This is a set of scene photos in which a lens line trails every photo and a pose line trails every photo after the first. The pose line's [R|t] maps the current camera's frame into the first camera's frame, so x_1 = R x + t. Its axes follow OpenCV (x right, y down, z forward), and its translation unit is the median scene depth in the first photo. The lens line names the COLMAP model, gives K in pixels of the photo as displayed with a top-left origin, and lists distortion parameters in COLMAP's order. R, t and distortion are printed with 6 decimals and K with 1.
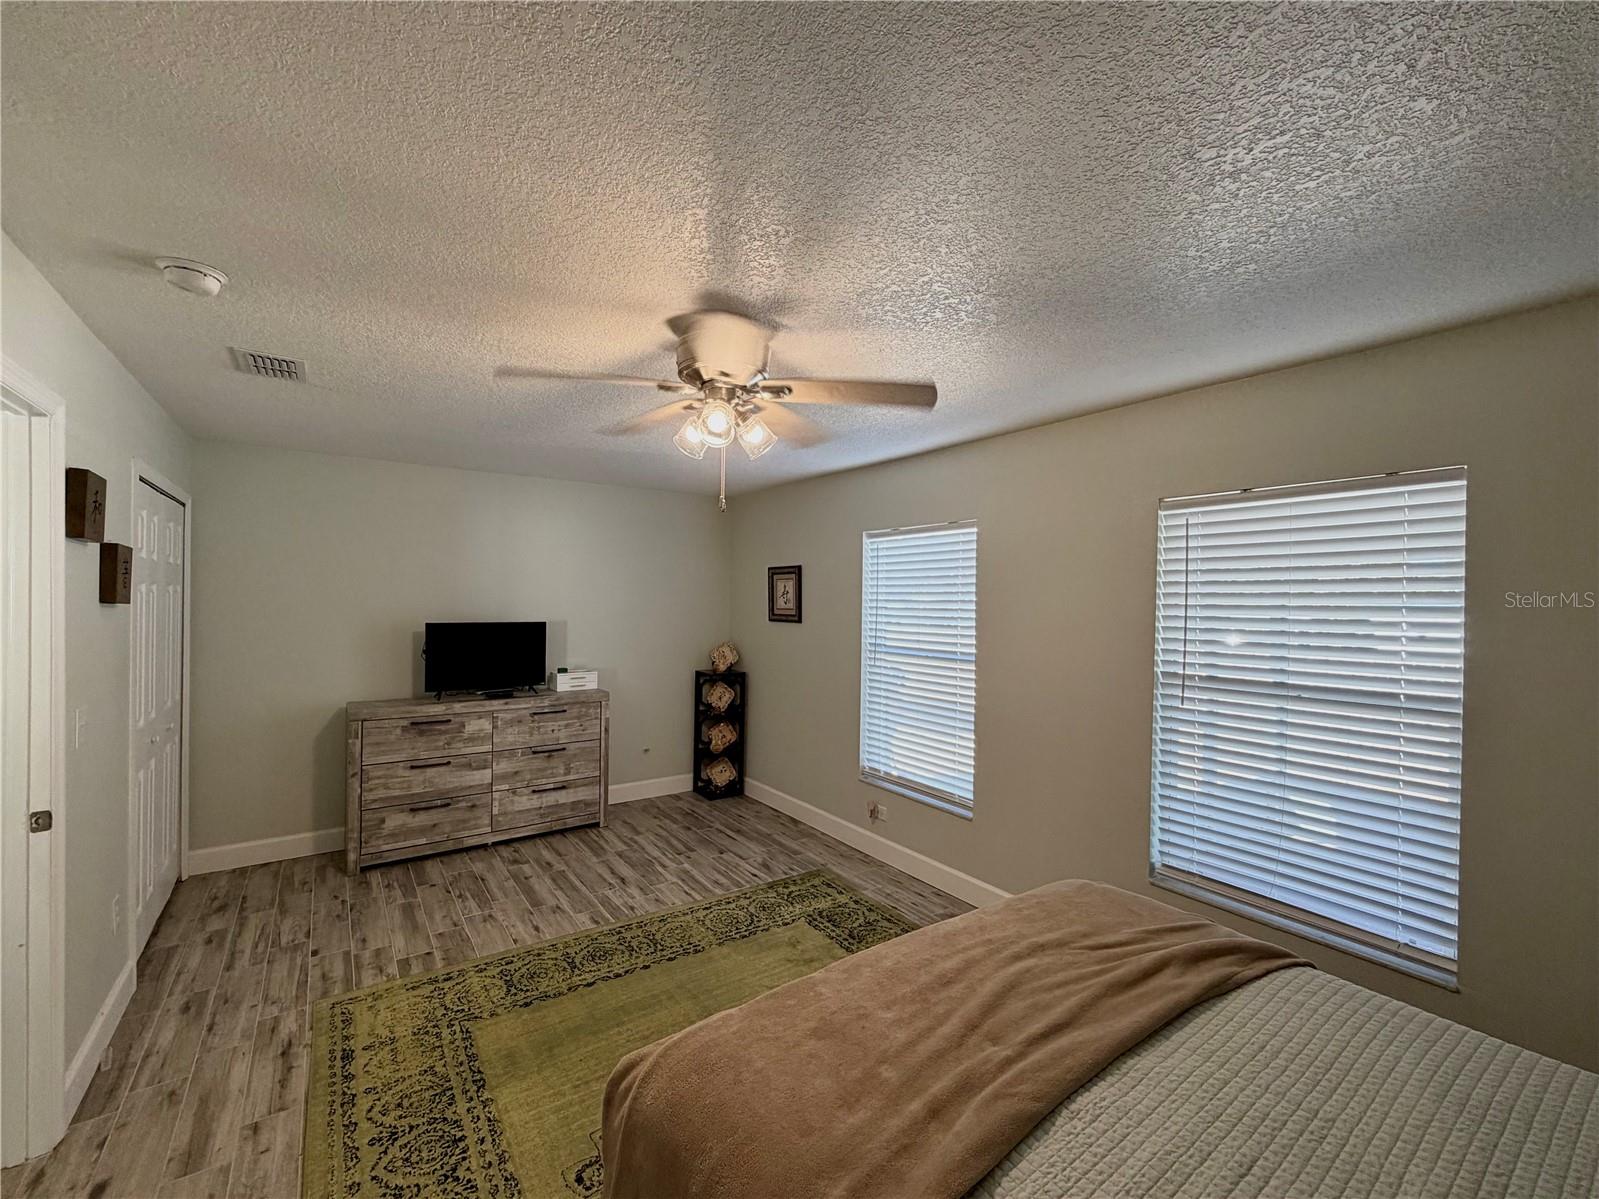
lens RADIAL K [[662.7, 0, 796.5], [0, 662.7, 601.5], [0, 0, 1]] dist [-0.000187, 0.000010]
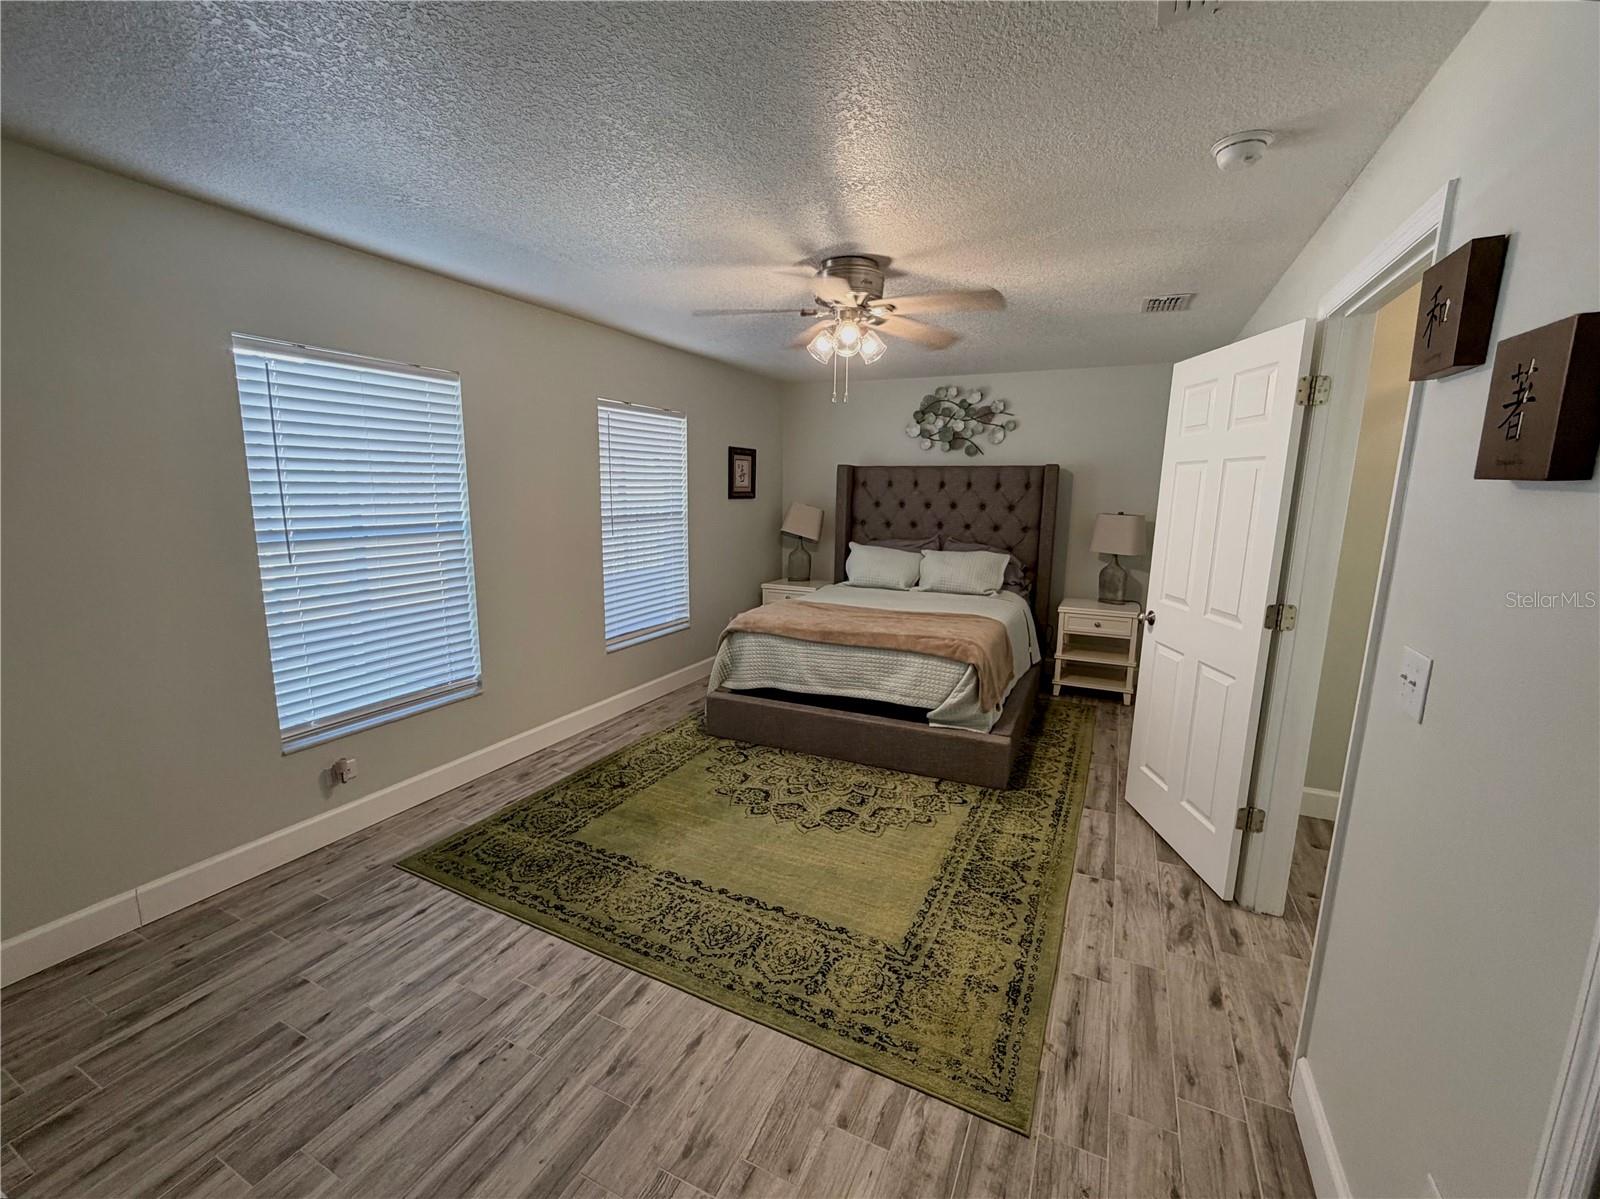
lens RADIAL K [[644.6, 0, 778.2], [0, 644.6, 598.8], [0, 0, 1]] dist [0.043072, -0.000055]
pose [[-0.448392, -0.177816, 0.875971, -1.014620], [-0.027899, 0.982319, 0.185123, -0.004780], [-0.893401, 0.058569, -0.445425, 1.371001]]
